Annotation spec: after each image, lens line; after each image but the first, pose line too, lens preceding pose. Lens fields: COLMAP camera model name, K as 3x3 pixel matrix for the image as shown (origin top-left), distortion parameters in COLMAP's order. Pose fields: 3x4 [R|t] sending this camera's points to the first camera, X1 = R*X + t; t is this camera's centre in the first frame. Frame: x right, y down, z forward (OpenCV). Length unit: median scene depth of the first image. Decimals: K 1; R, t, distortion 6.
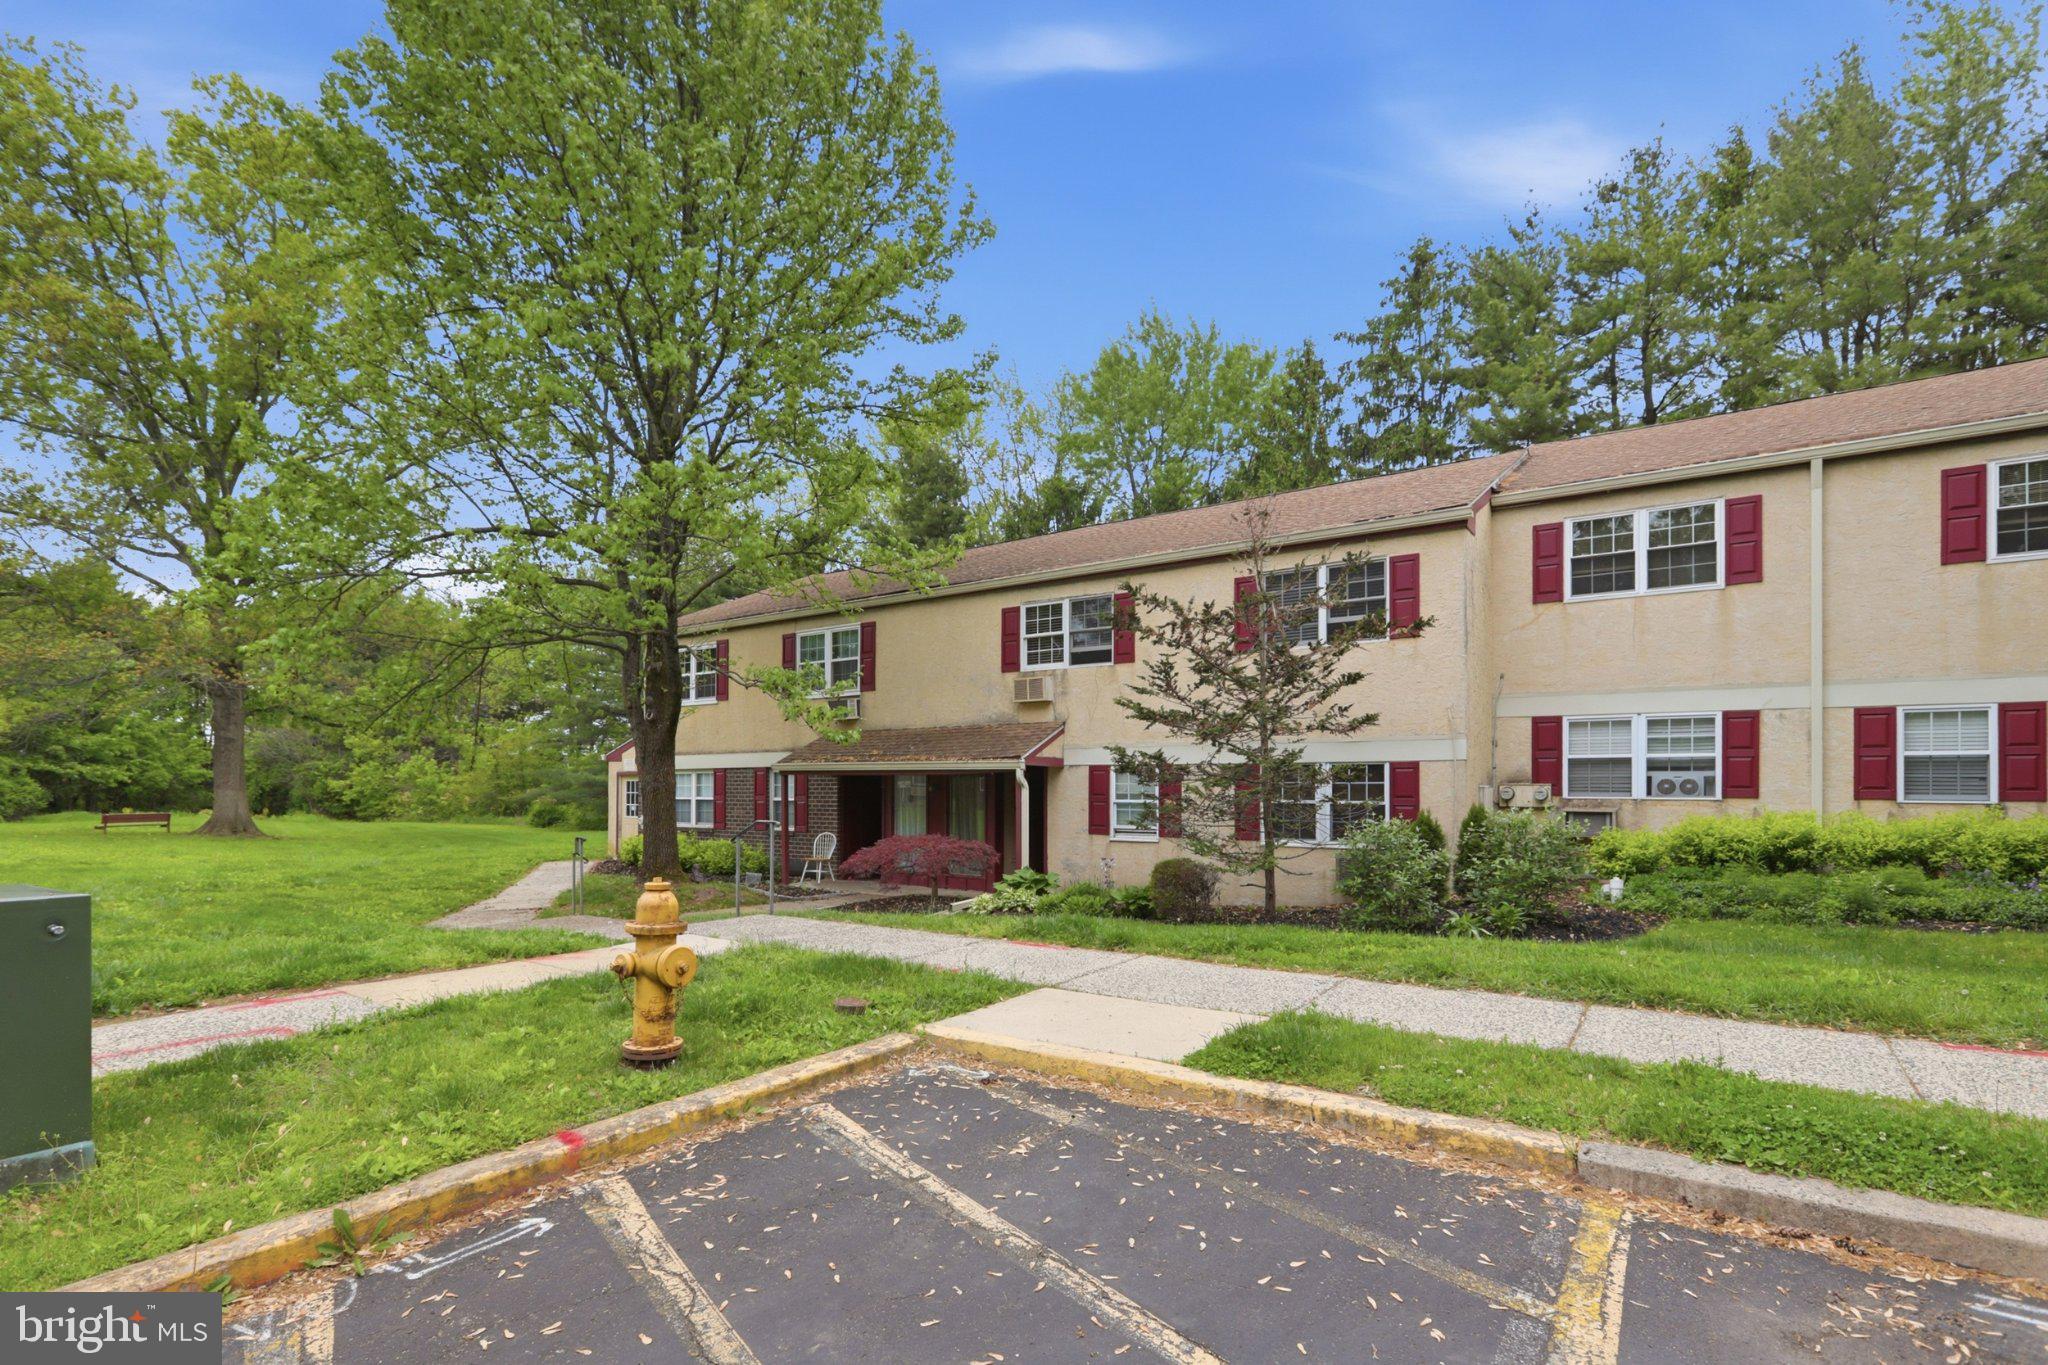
lens RADIAL K [[952.9, 0, 1023.5], [0, 952.9, 648.1], [0, 0, 1]] dist [0.001873, 0.000610]
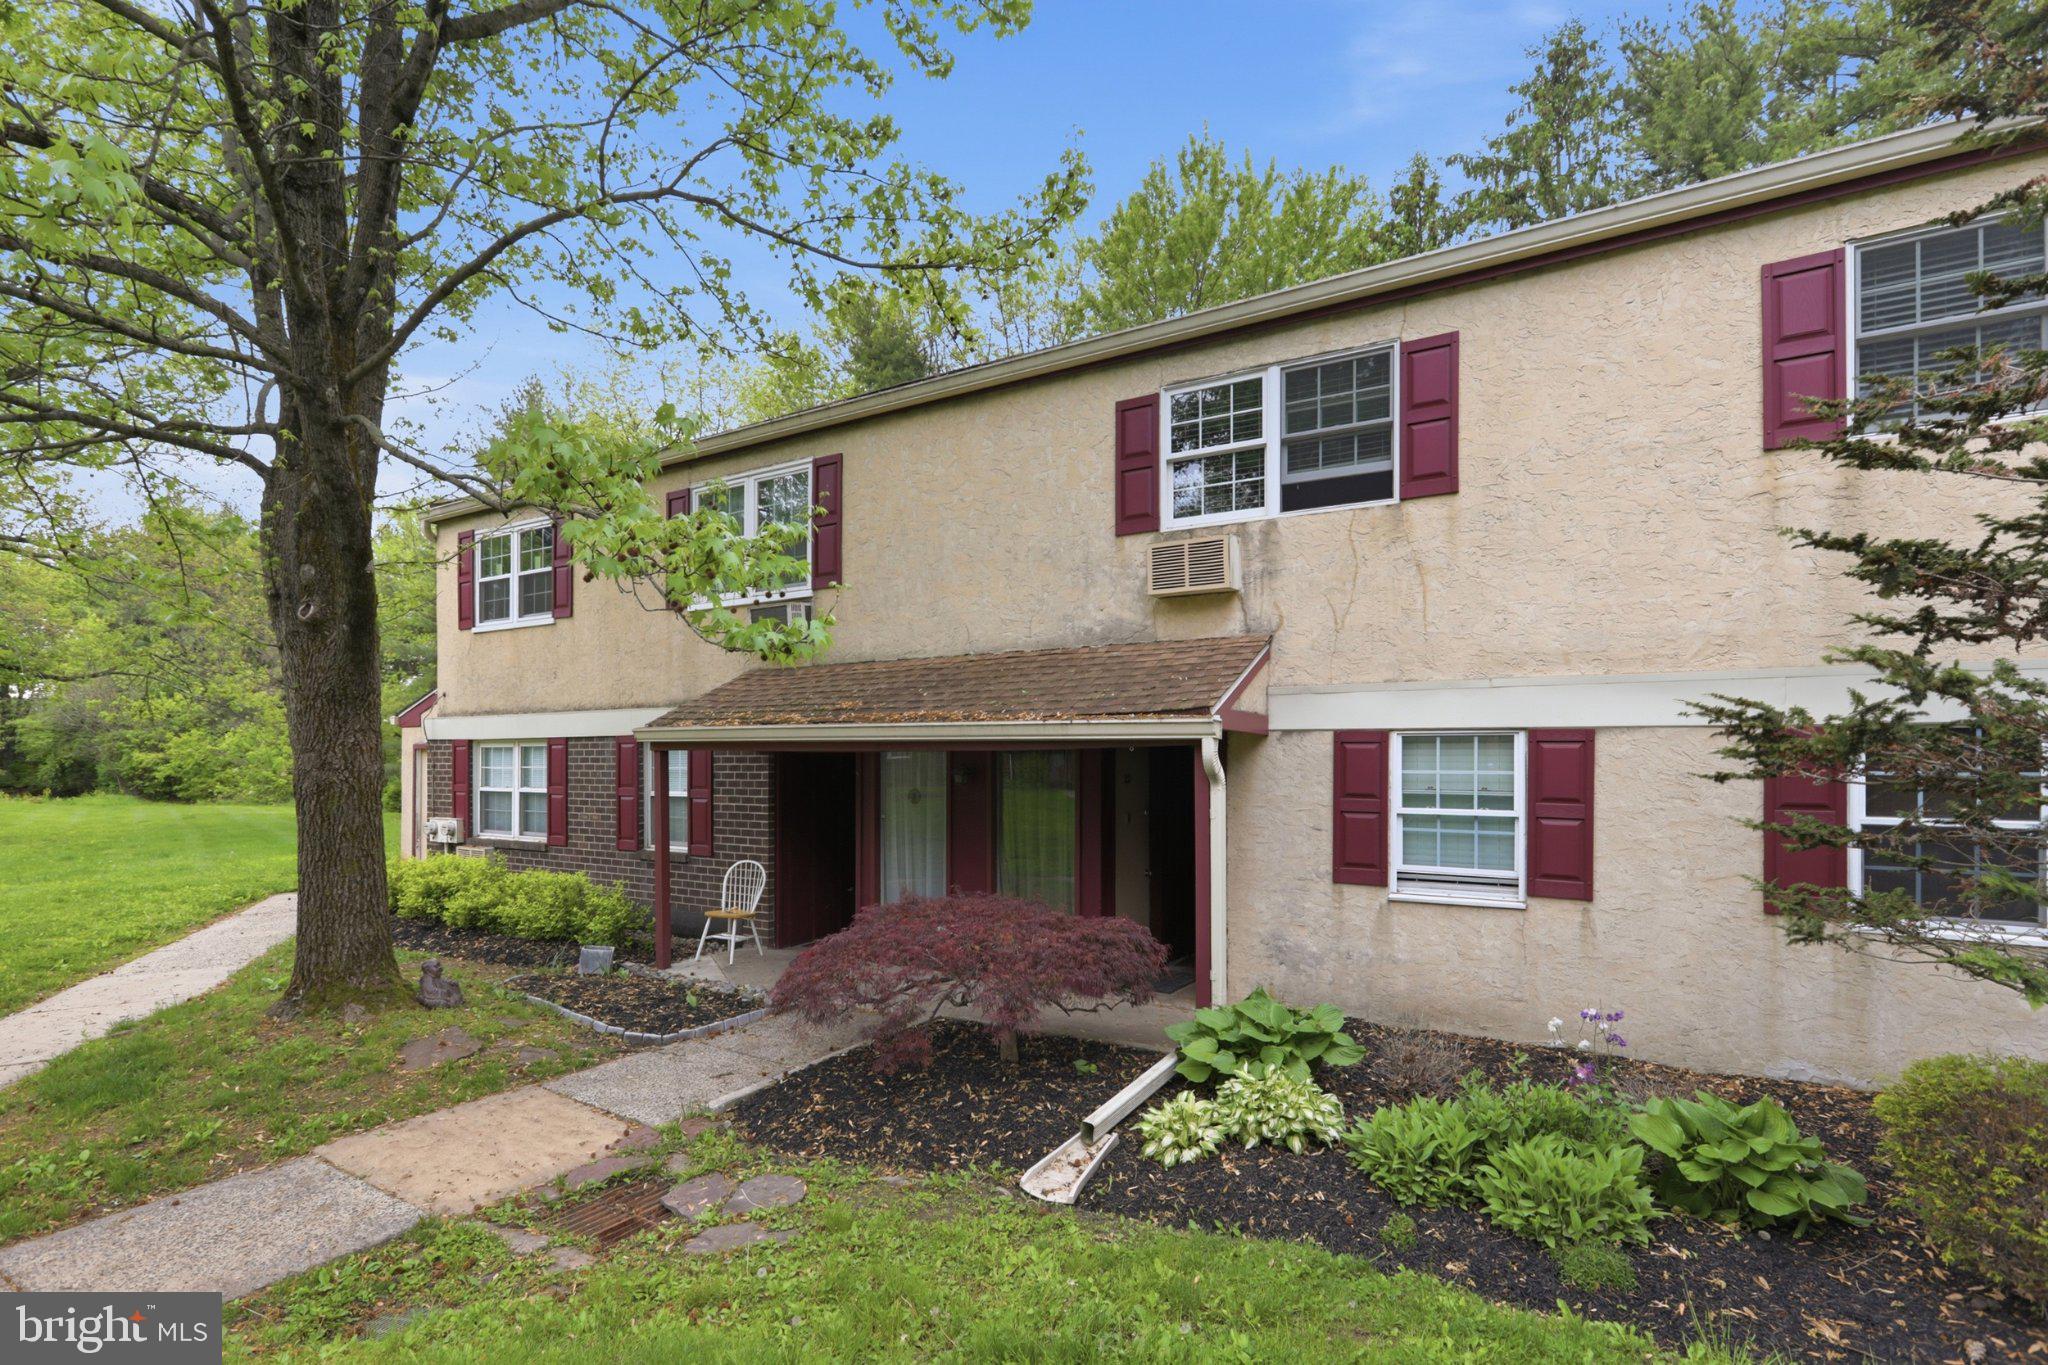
lens RADIAL K [[952.9, 0, 1023.5], [0, 952.9, 648.1], [0, 0, 1]] dist [0.001873, 0.000610]
pose [[0.998043, 0.004745, 0.062354, -0.091767], [-0.006702, 0.999490, 0.031207, 0.062201], [-0.062175, -0.031564, 0.997566, 0.490413]]
